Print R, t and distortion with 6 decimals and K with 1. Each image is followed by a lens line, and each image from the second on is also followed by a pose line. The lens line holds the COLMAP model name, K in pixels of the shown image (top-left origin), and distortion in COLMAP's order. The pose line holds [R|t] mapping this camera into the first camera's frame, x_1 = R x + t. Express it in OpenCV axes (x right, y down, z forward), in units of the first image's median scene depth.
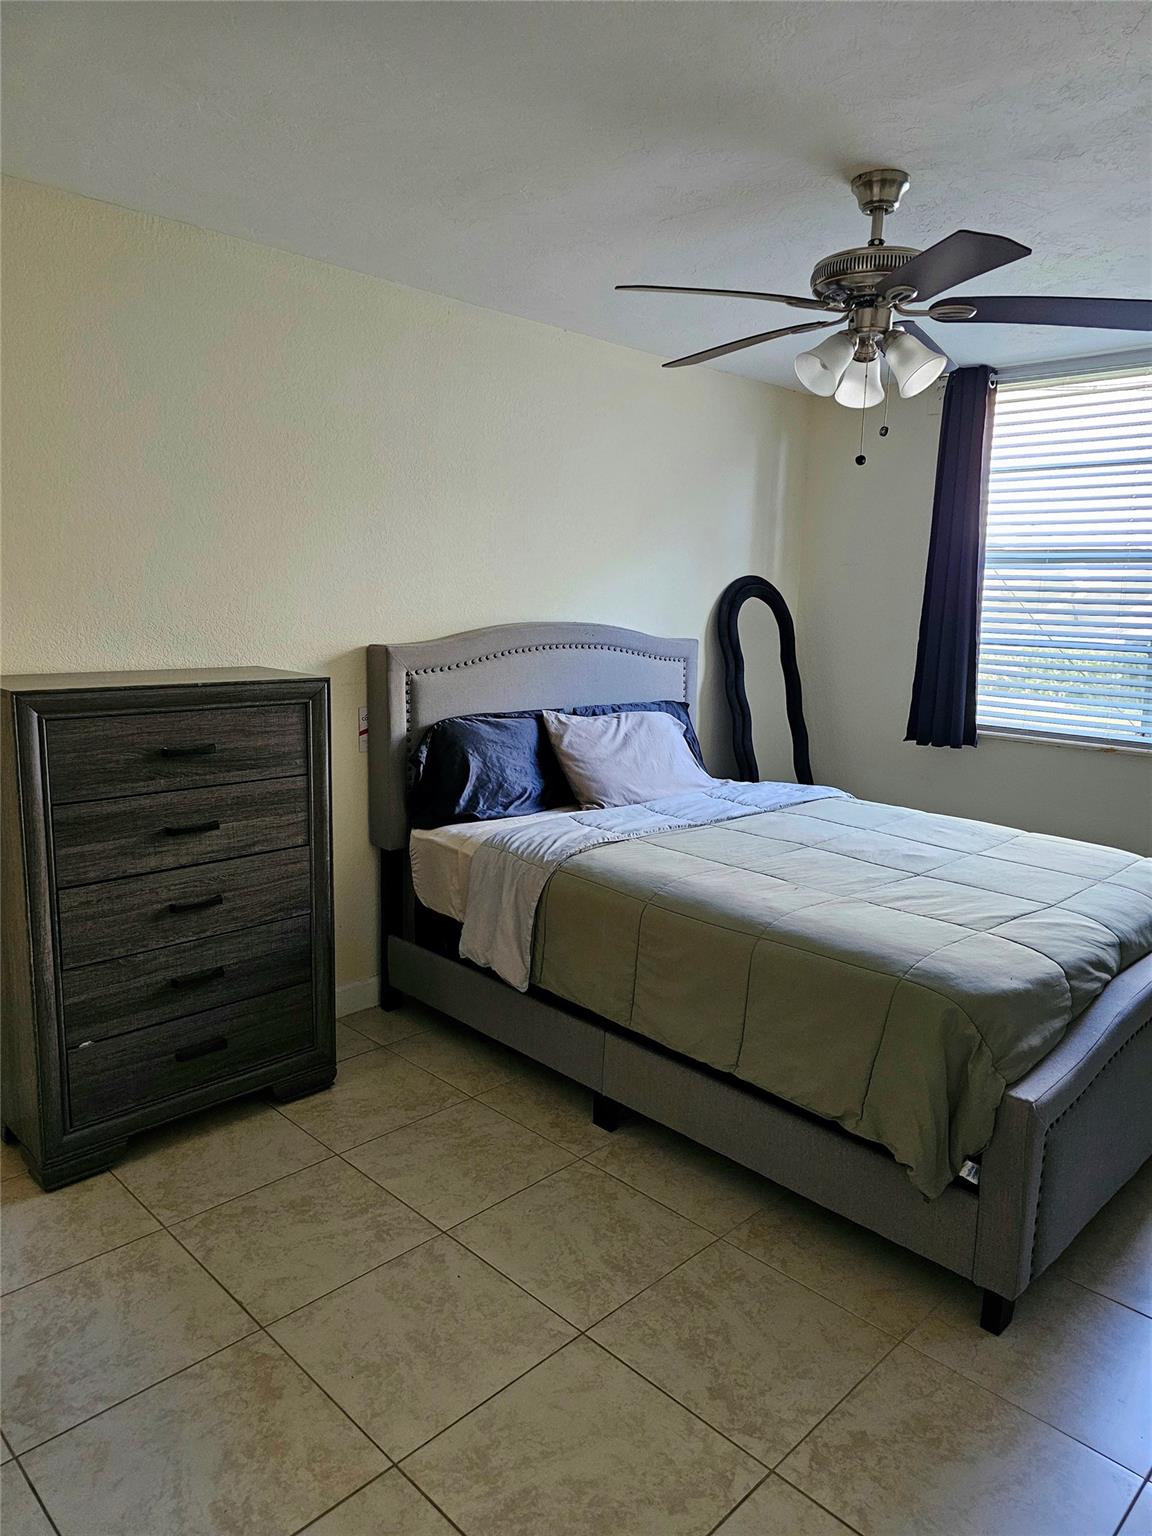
lens RADIAL K [[1038.8, 0, 576.7], [0, 1038.8, 761.8], [0, 0, 1]] dist [0.066512, -0.064345]
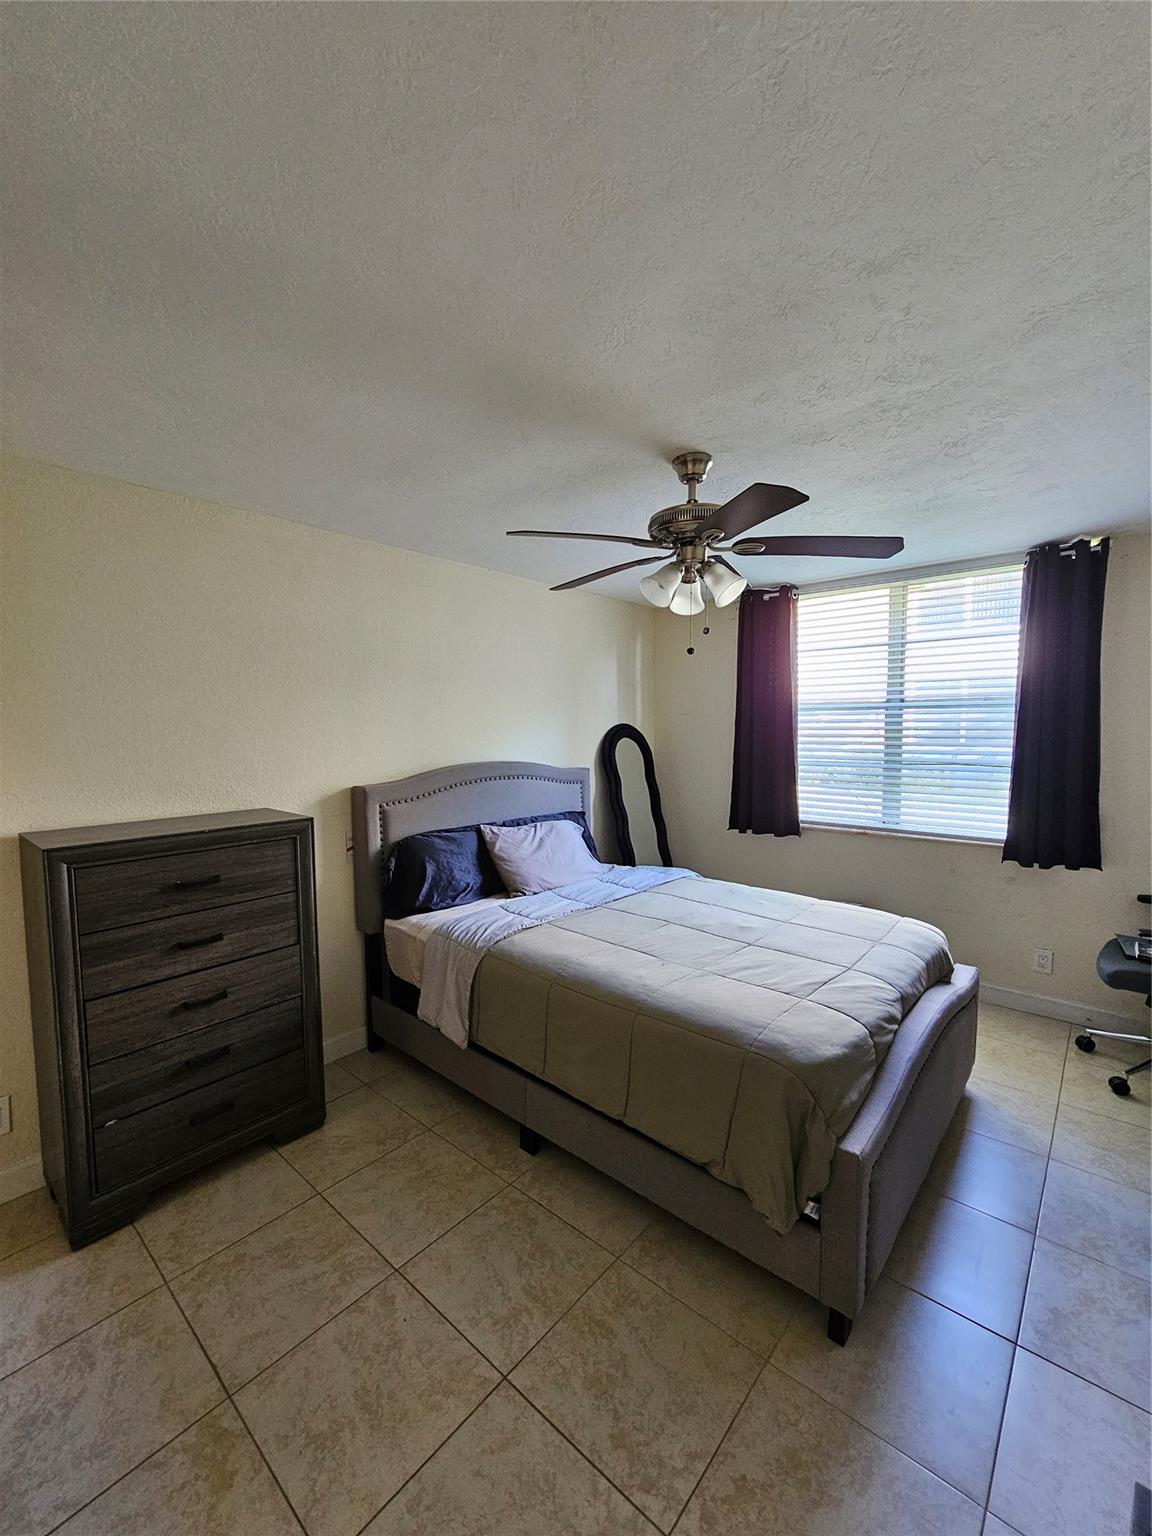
lens RADIAL K [[633.1, 0, 556.3], [0, 633.1, 769.7], [0, 0, 1]] dist [-0.002177, -0.000410]
pose [[0.998137, -0.036982, 0.048520, 0.044659], [0.041232, 0.995111, -0.089747, -0.061818], [-0.044964, 0.091580, 0.994782, 0.183004]]
